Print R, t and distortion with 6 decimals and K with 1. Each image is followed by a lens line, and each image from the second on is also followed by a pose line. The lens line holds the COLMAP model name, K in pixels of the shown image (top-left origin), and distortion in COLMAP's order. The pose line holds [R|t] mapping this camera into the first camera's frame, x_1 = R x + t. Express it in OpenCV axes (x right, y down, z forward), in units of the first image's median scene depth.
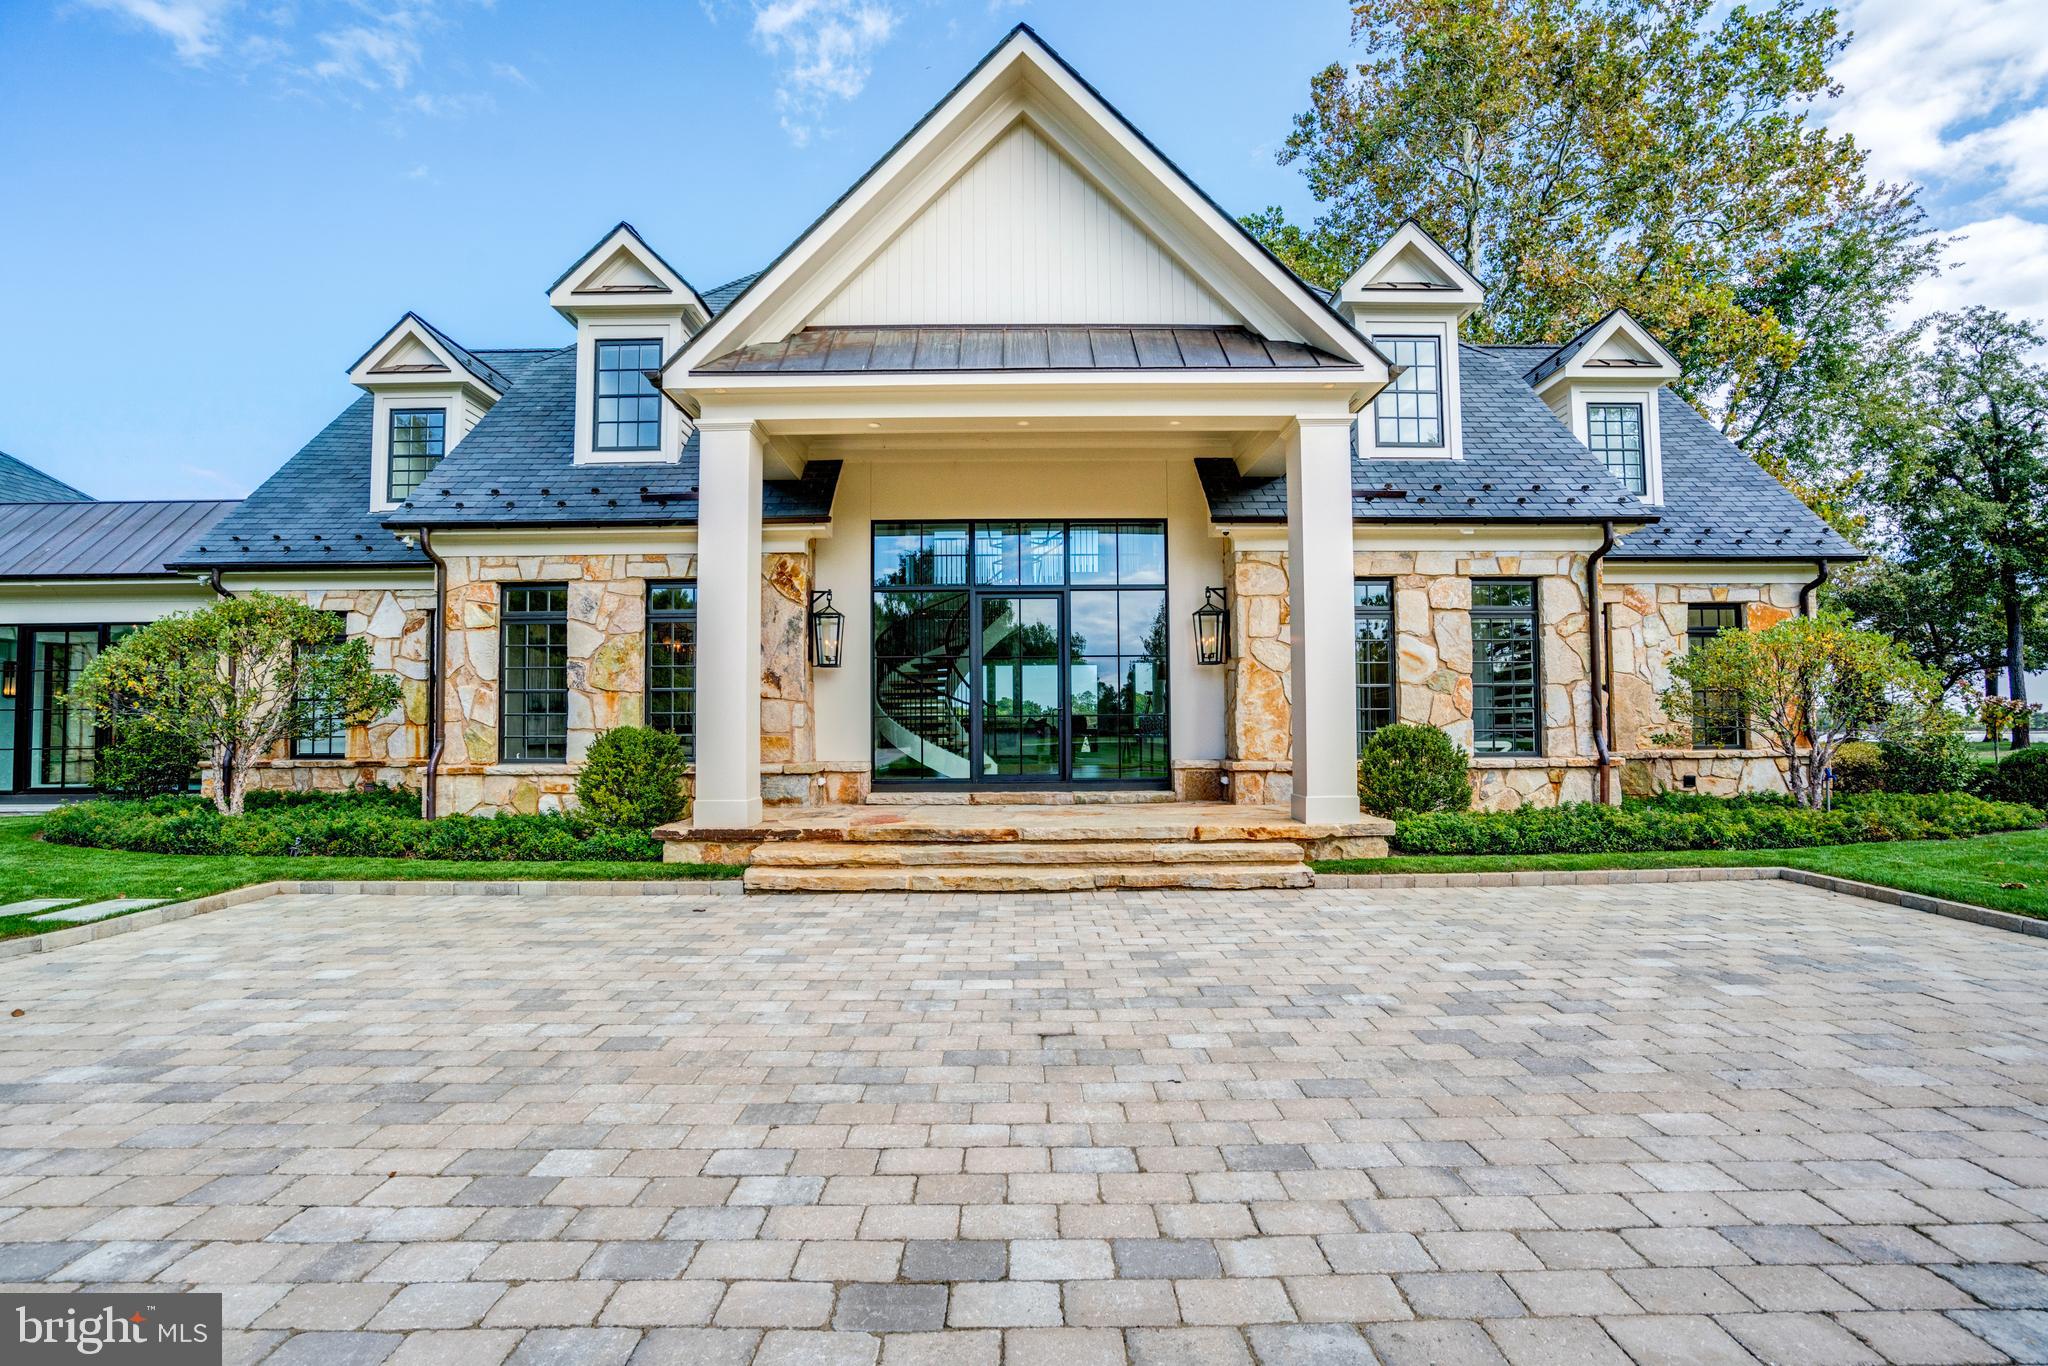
lens RADIAL K [[946.5, 0, 1024.0], [0, 946.5, 683.0], [0, 0, 1]] dist [-0.057764, 0.023774]
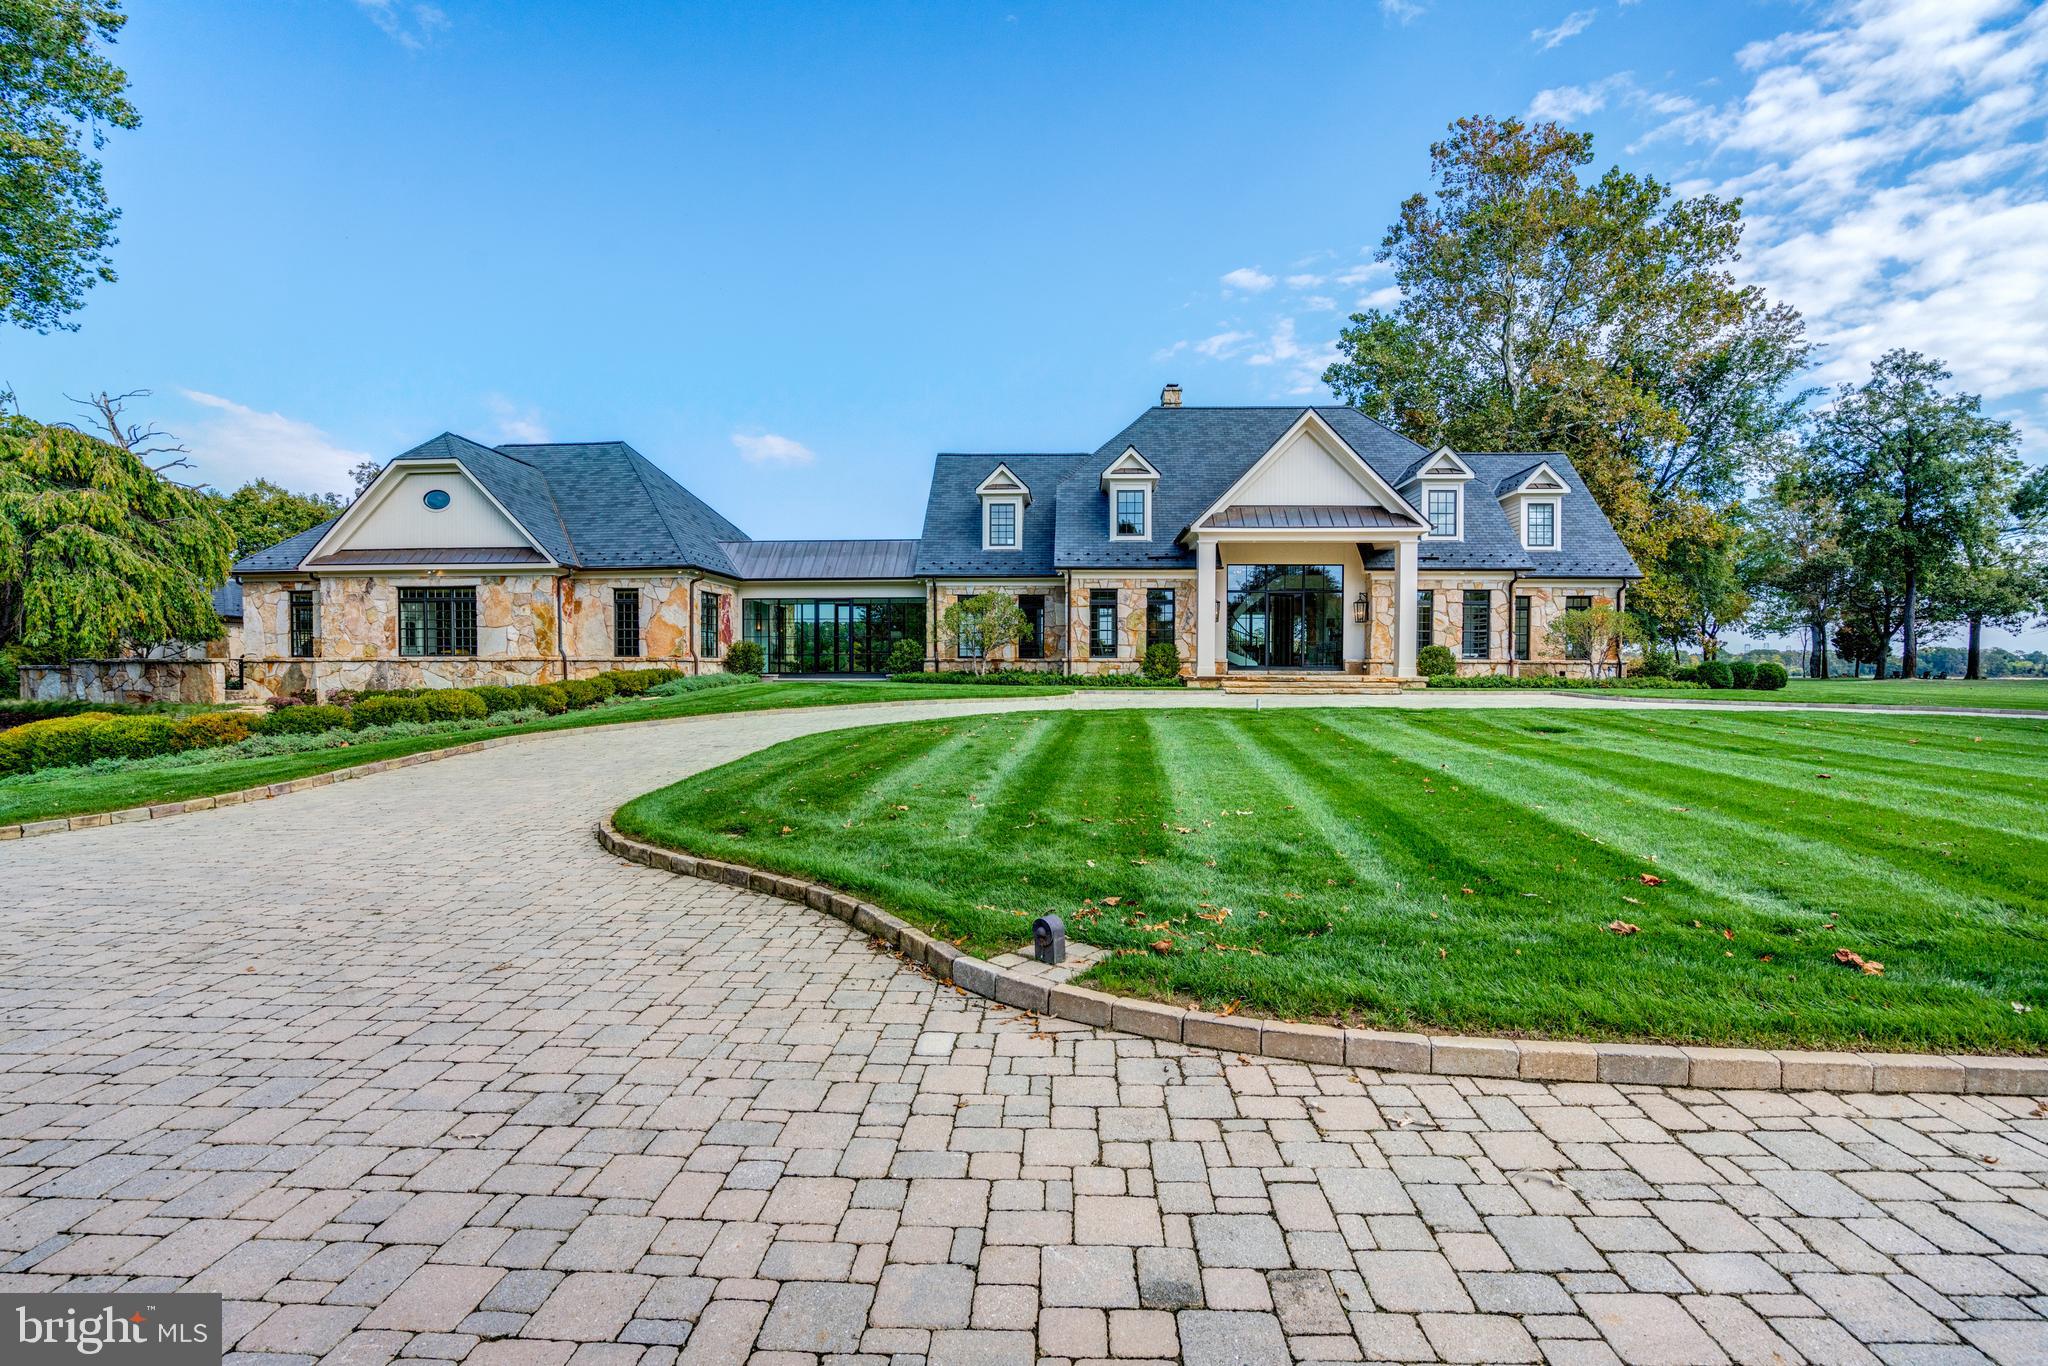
lens RADIAL K [[946.5, 0, 1024.0], [0, 946.5, 683.0], [0, 0, 1]] dist [-0.057764, 0.023774]
pose [[0.998213, 0.011873, -0.058572, -0.584665], [-0.007752, 0.997511, 0.070090, -0.027469], [0.059258, -0.069511, 0.995820, -1.676110]]
